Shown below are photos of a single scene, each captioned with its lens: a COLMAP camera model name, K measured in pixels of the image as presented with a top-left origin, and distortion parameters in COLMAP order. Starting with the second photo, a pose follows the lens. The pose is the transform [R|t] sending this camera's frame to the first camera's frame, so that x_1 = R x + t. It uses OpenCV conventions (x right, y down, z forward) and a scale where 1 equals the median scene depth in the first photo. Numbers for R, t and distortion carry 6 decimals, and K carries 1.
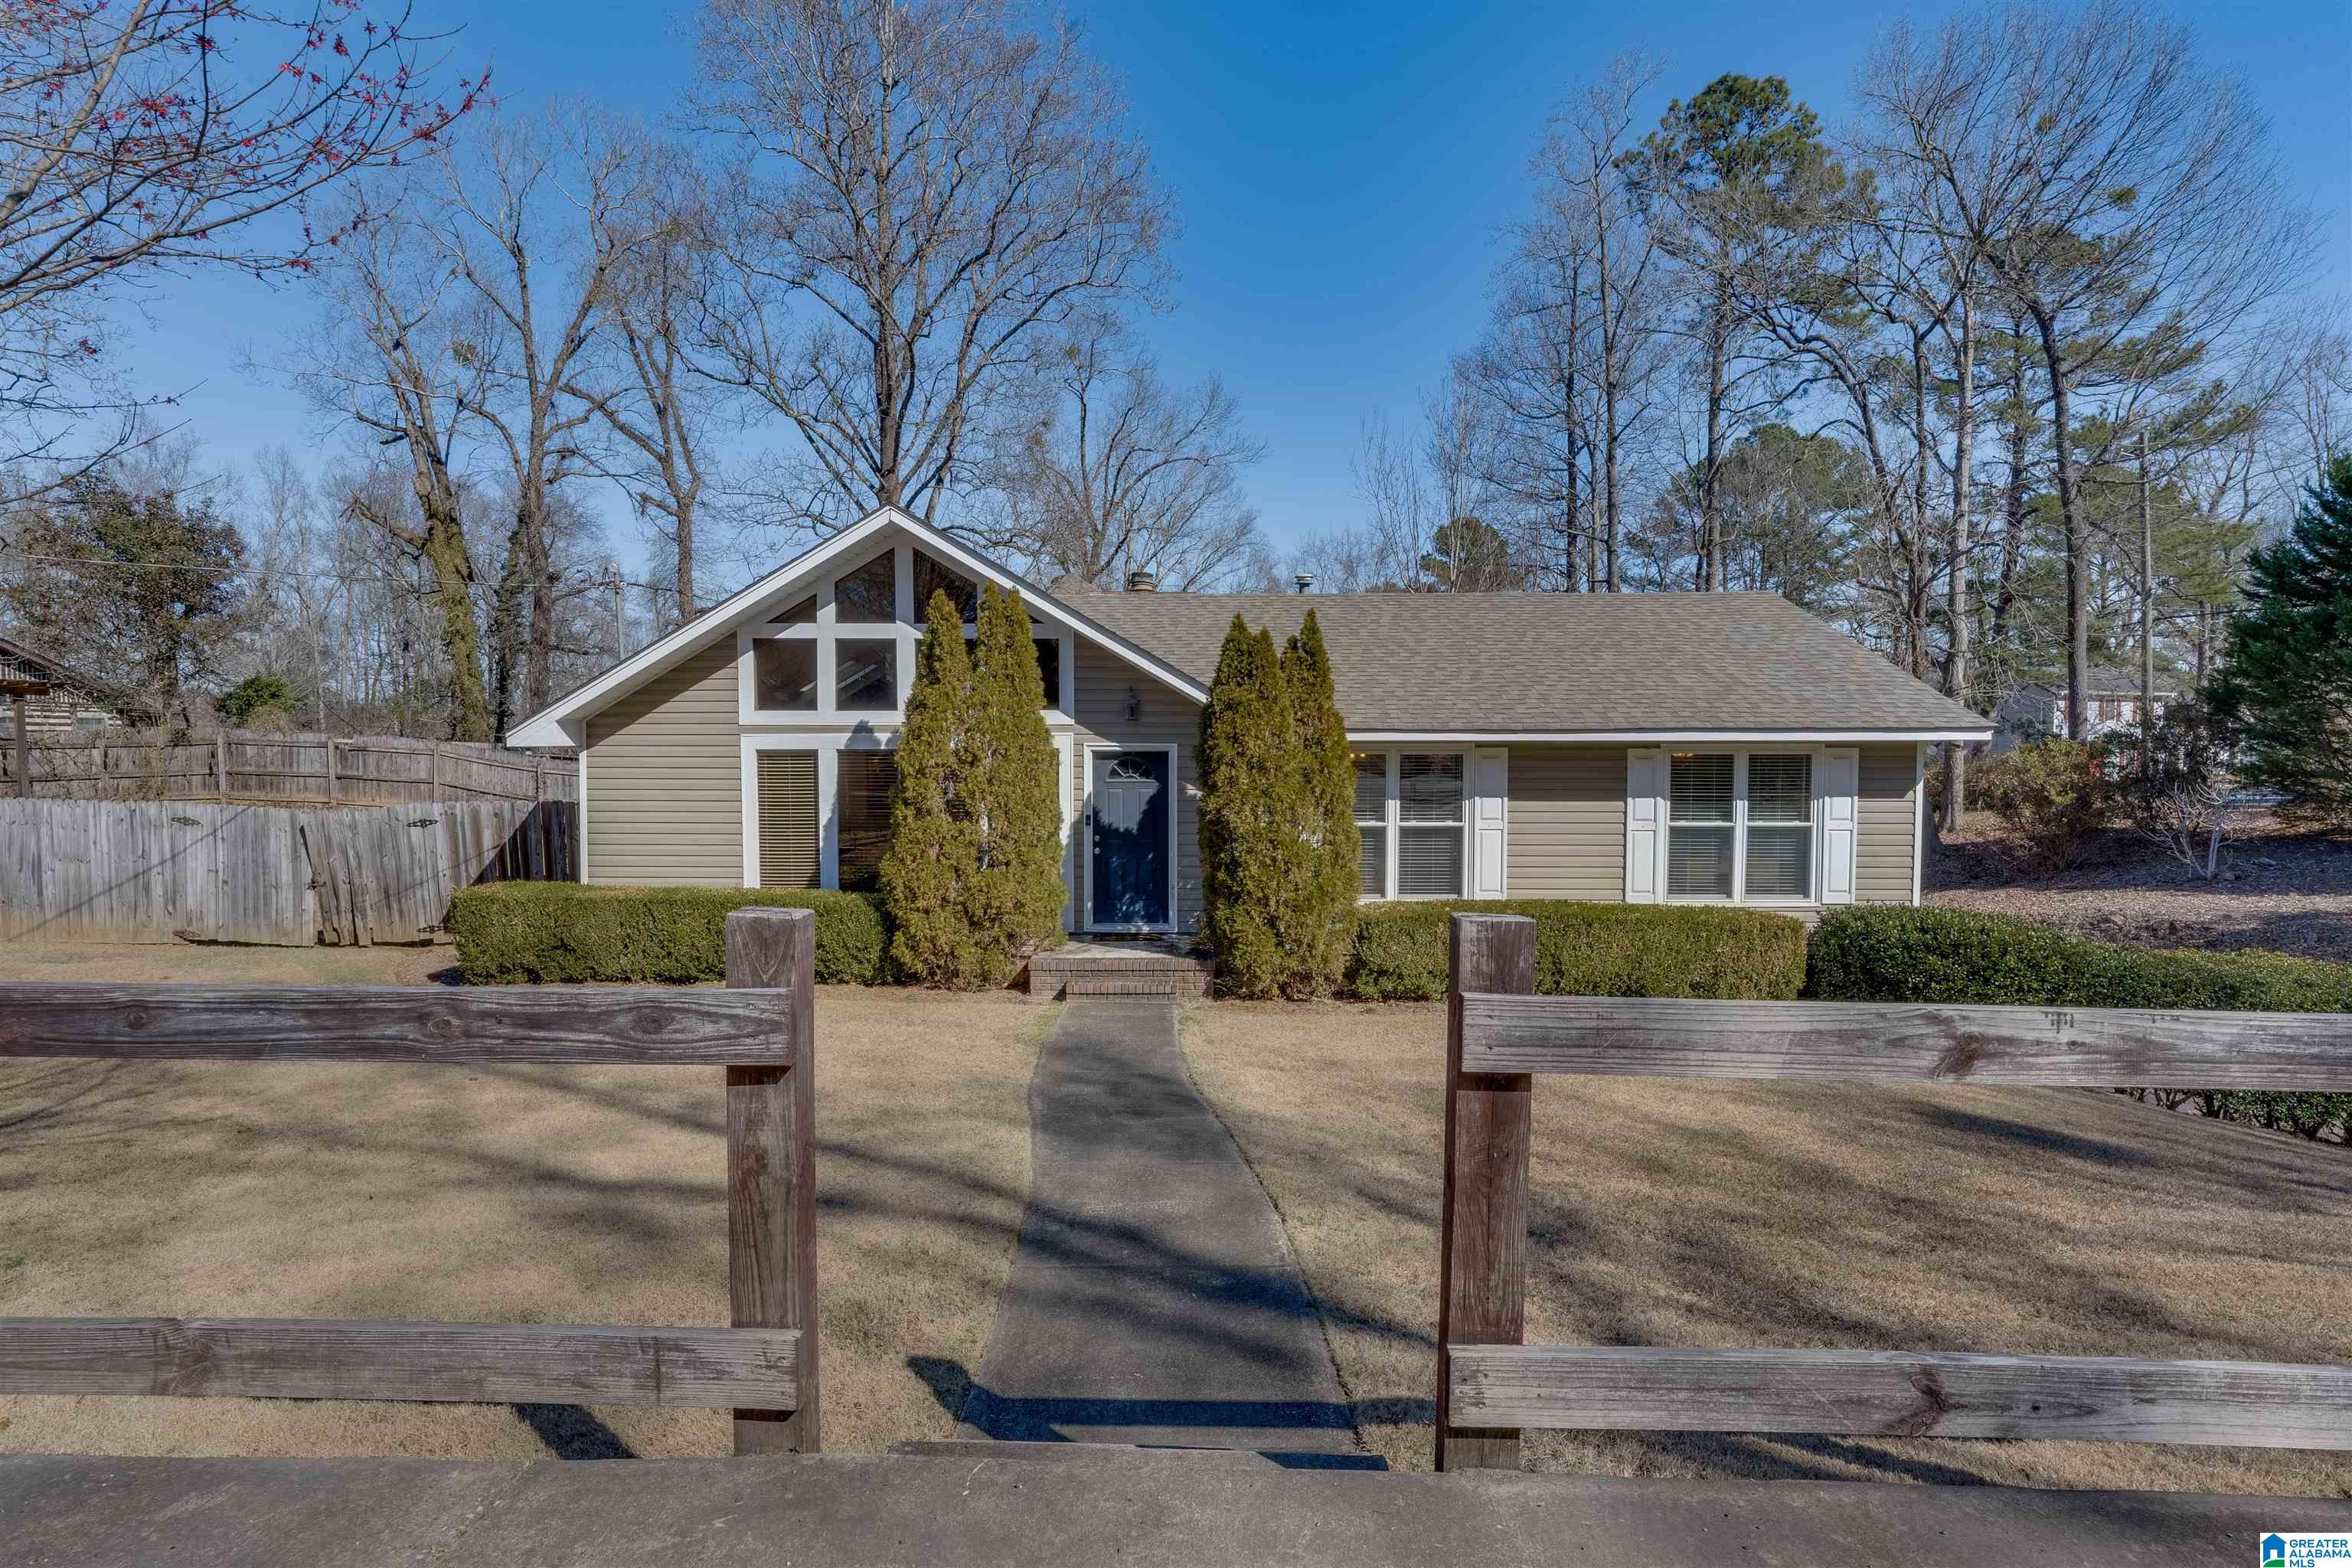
lens RADIAL K [[1231.0, 0, 1176.0], [0, 1231.0, 784.0], [0, 0, 1]] dist [-0.000675, -0.000393]
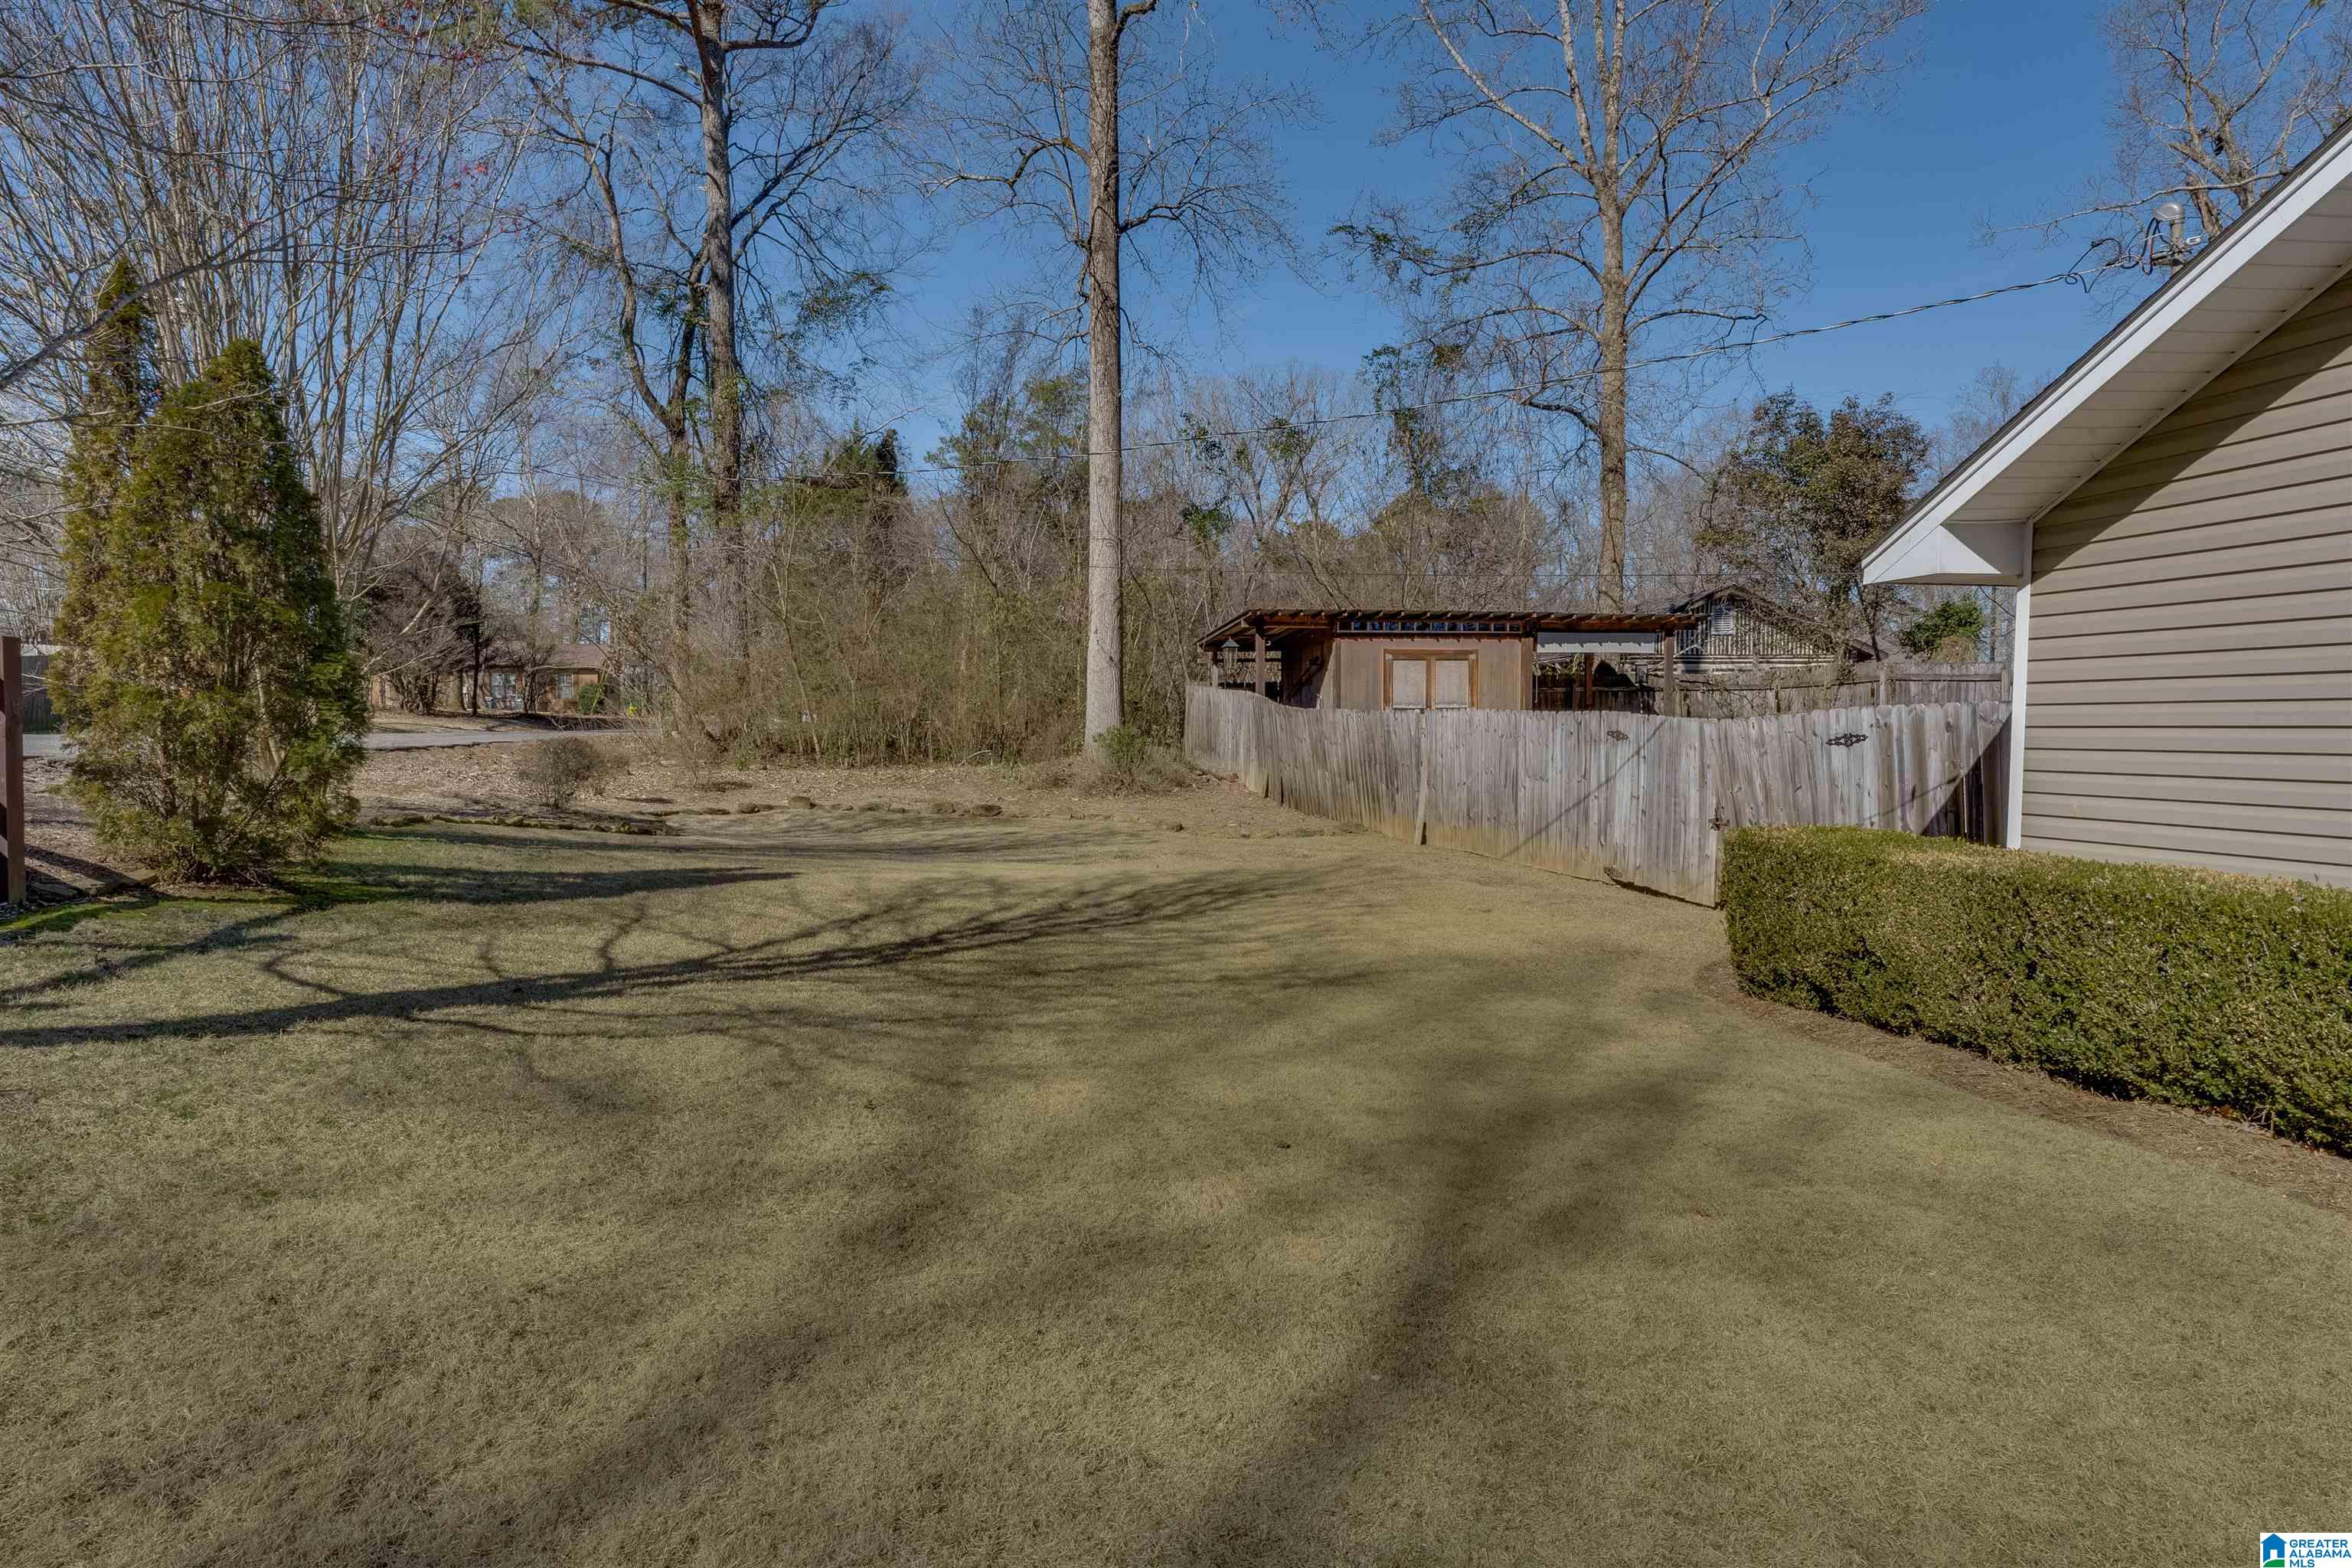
lens RADIAL K [[1231.0, 0, 1176.0], [0, 1231.0, 784.0], [0, 0, 1]] dist [-0.000675, -0.000393]
pose [[0.194436, 0.031196, -0.980419, -0.051560], [-0.031812, 0.999169, 0.025484, 0.050665], [0.980399, 0.026235, 0.195267, 0.544594]]
